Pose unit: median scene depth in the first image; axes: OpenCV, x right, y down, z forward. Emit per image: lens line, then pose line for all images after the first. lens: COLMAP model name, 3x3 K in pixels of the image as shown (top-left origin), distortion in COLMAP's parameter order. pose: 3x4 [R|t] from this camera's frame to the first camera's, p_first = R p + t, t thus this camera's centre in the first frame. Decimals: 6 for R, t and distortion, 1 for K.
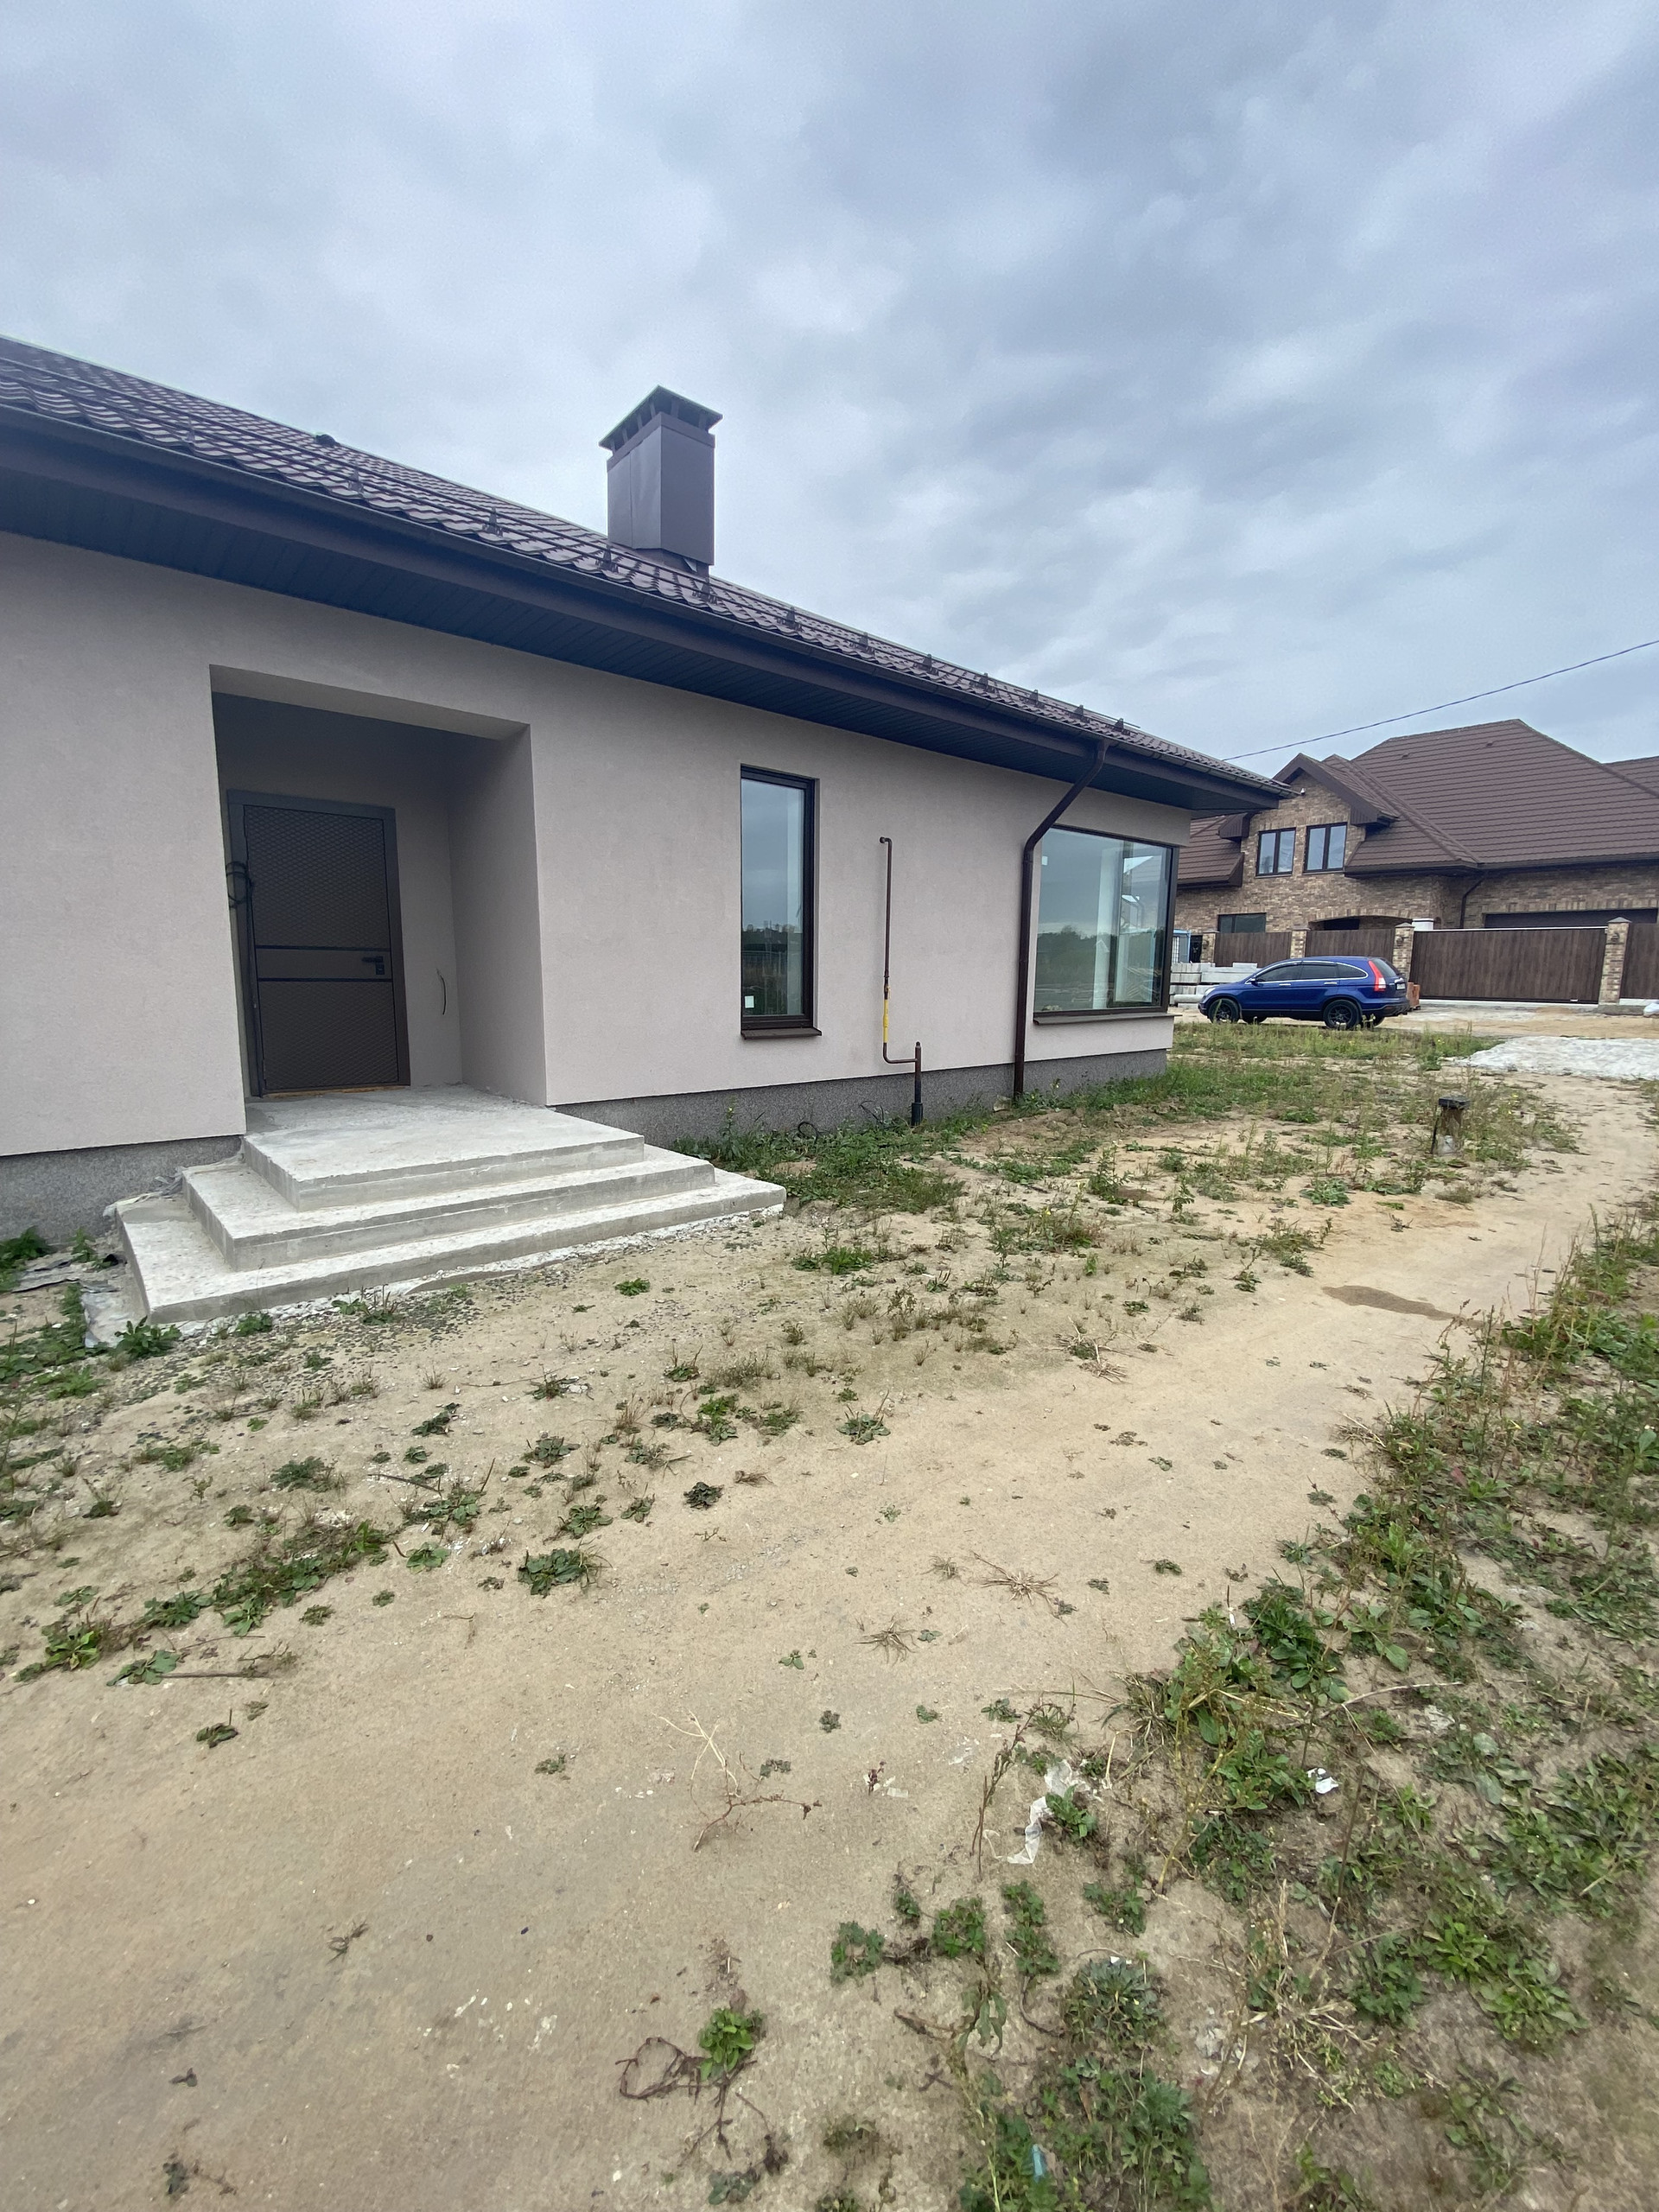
lens RADIAL K [[898.9, 0, 827.2], [0, 898.9, 1104.3], [0, 0, 1]] dist [0.012025, -0.016371]
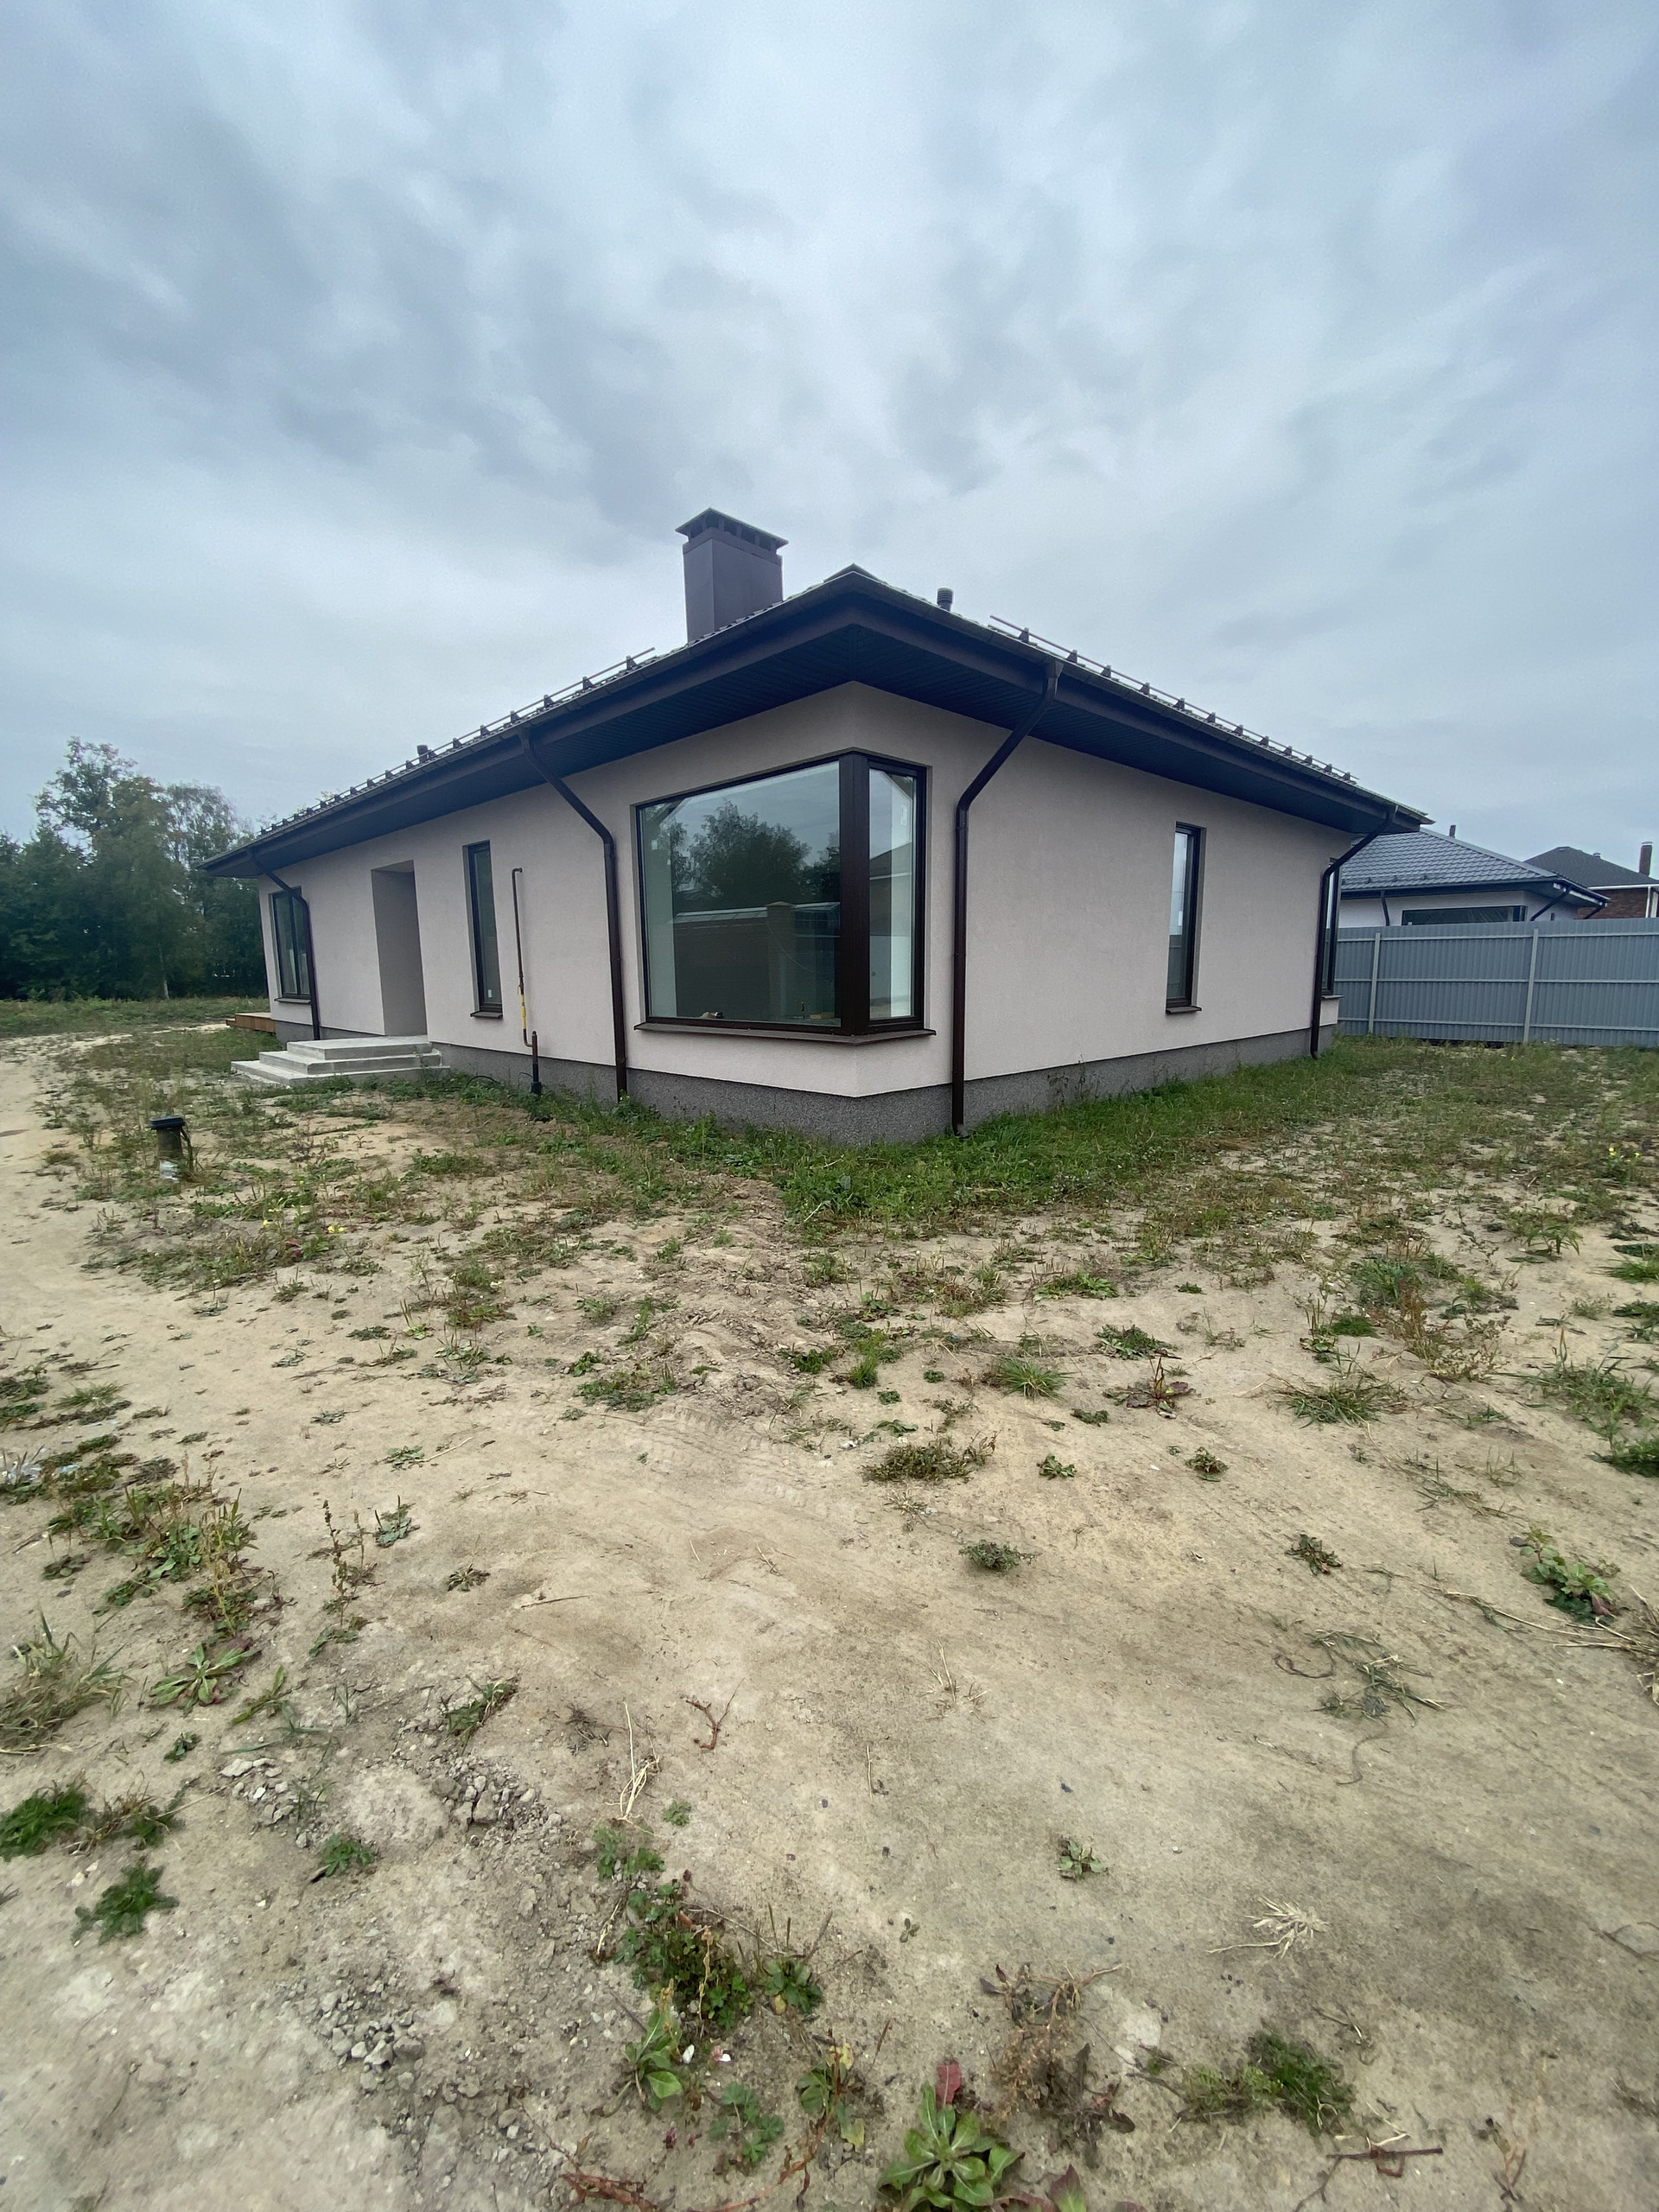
lens RADIAL K [[898.9, 0, 827.2], [0, 898.9, 1104.3], [0, 0, 1]] dist [0.012025, -0.016371]
pose [[0.063393, 0.136087, -0.988667, 0.453751], [-0.144636, 0.981453, 0.125820, -0.062048], [0.987452, 0.135020, 0.081900, 0.448443]]
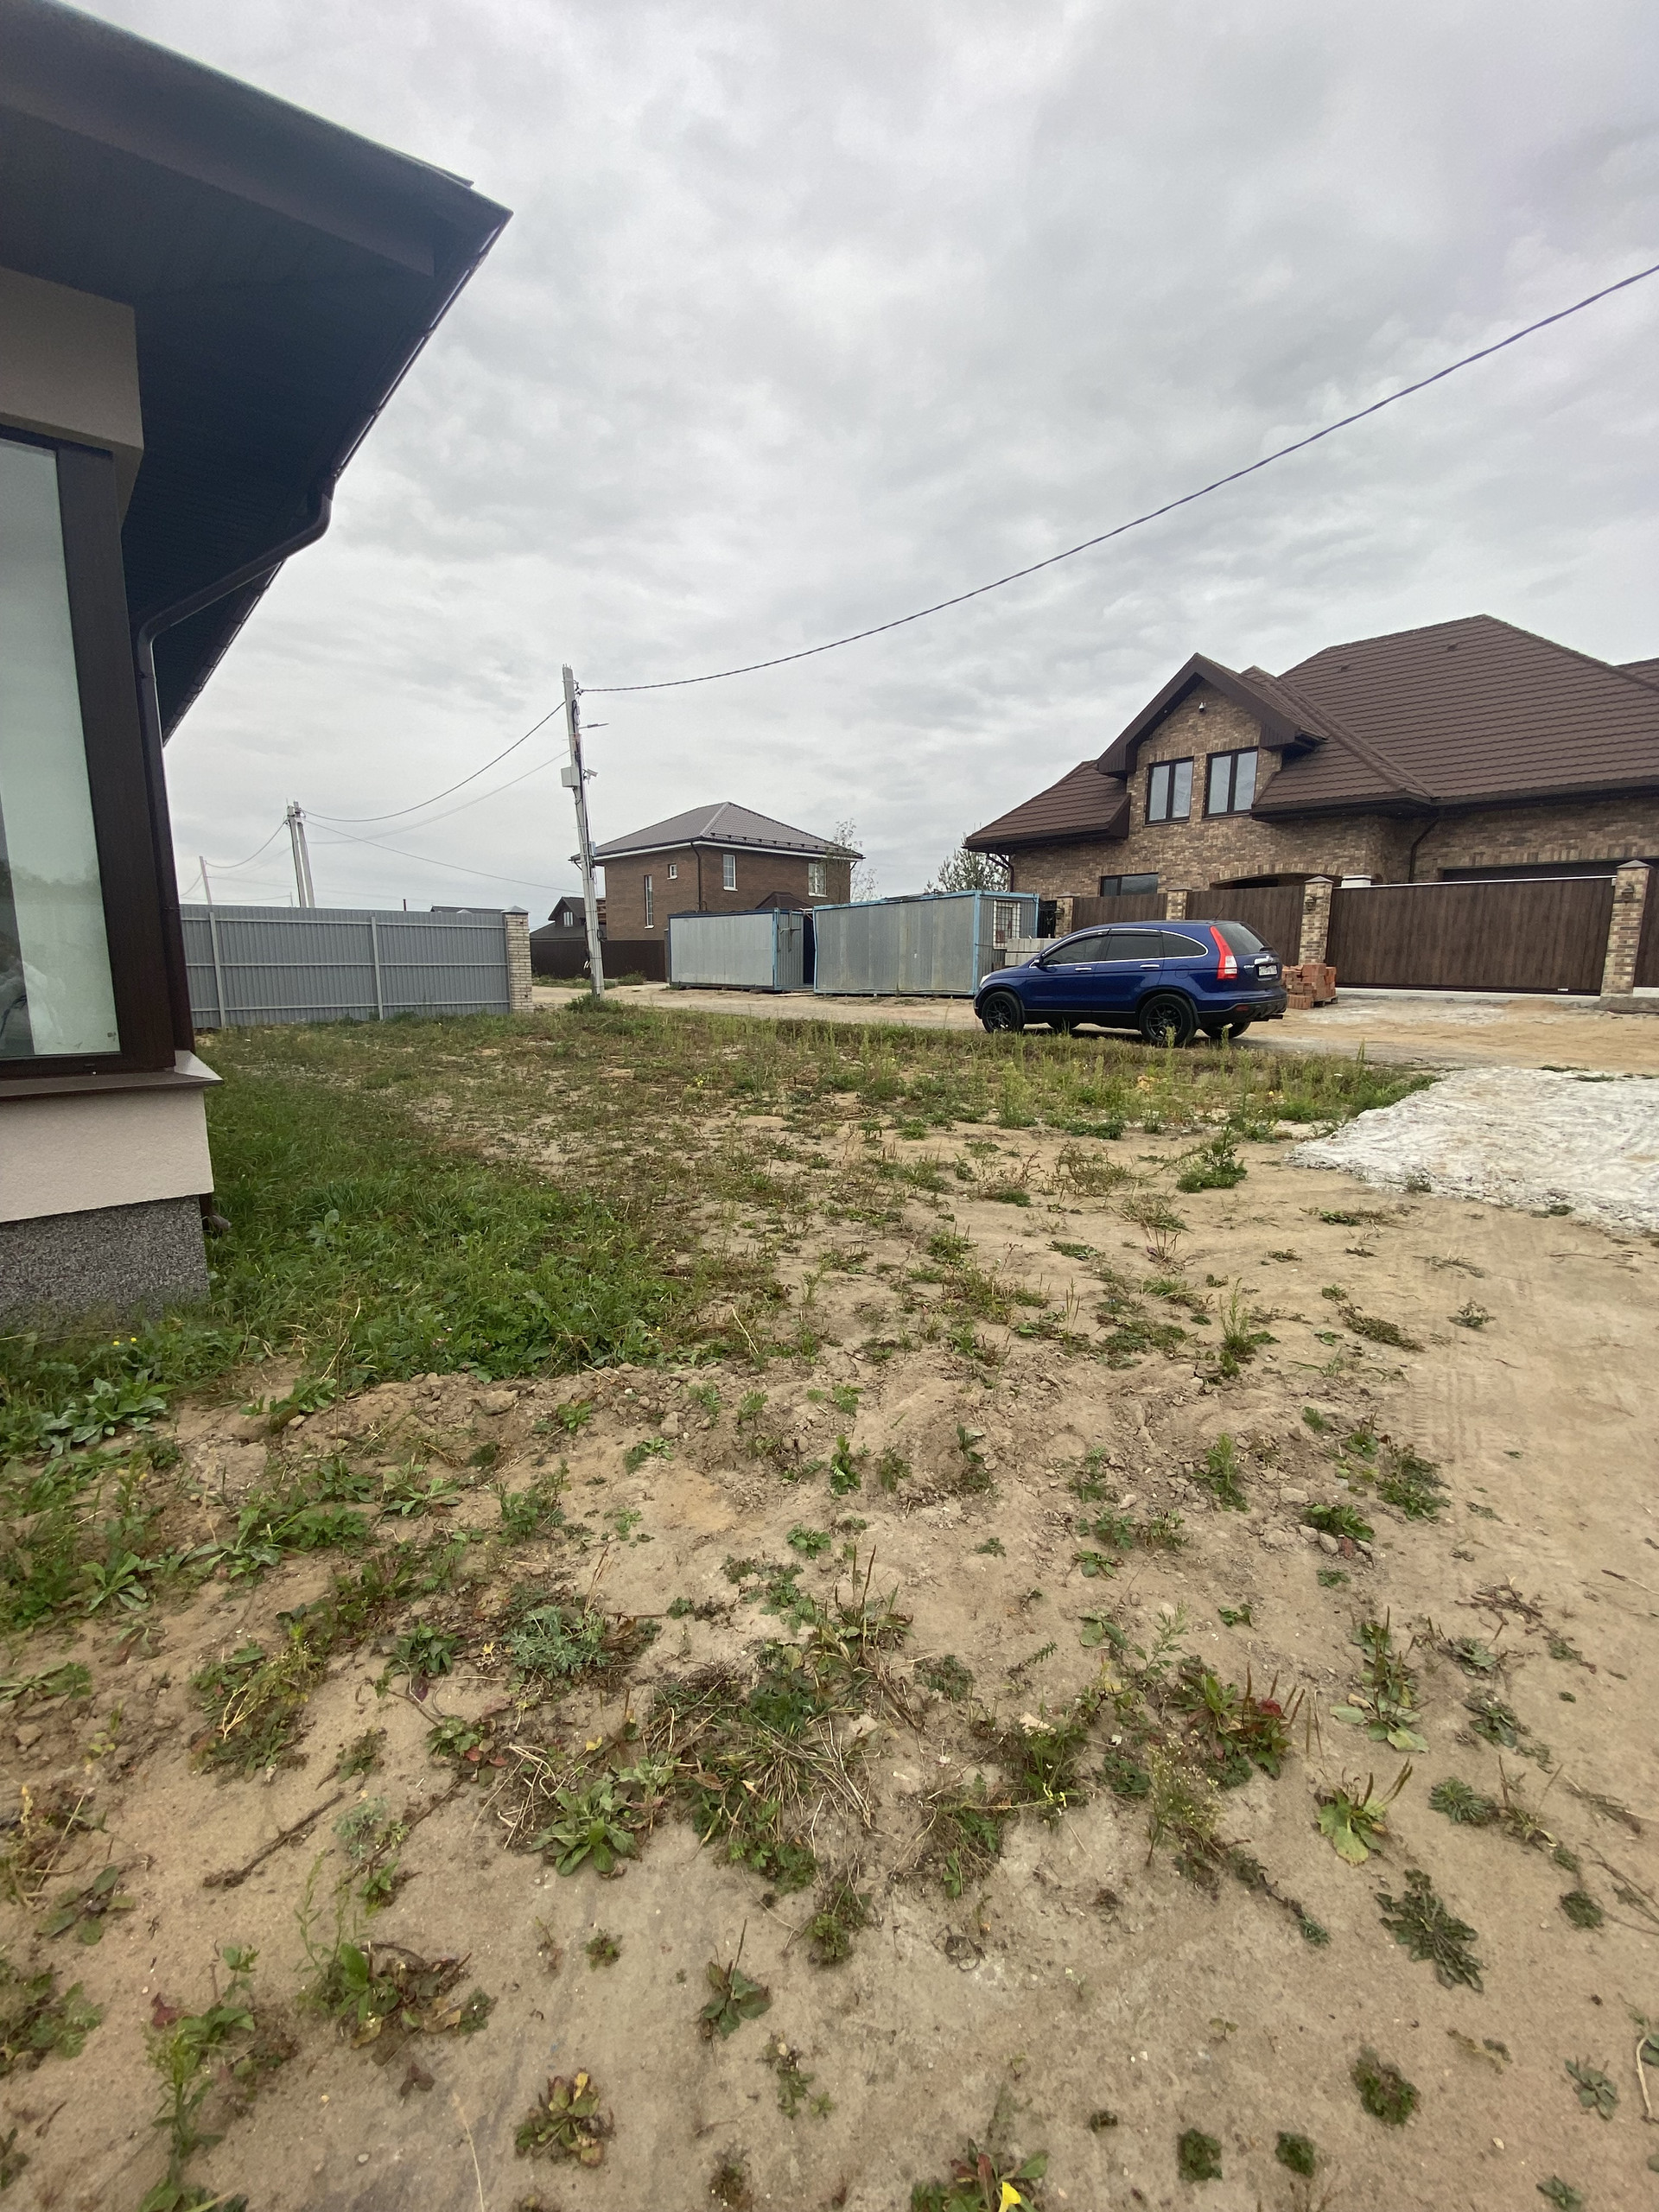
lens RADIAL K [[898.9, 0, 827.2], [0, 898.9, 1104.3], [0, 0, 1]] dist [0.012025, -0.016371]
pose [[0.999896, -0.006844, 0.012734, 0.282485], [0.006616, 0.999818, 0.017875, -0.046836], [-0.012854, -0.017789, 0.999759, 0.346643]]
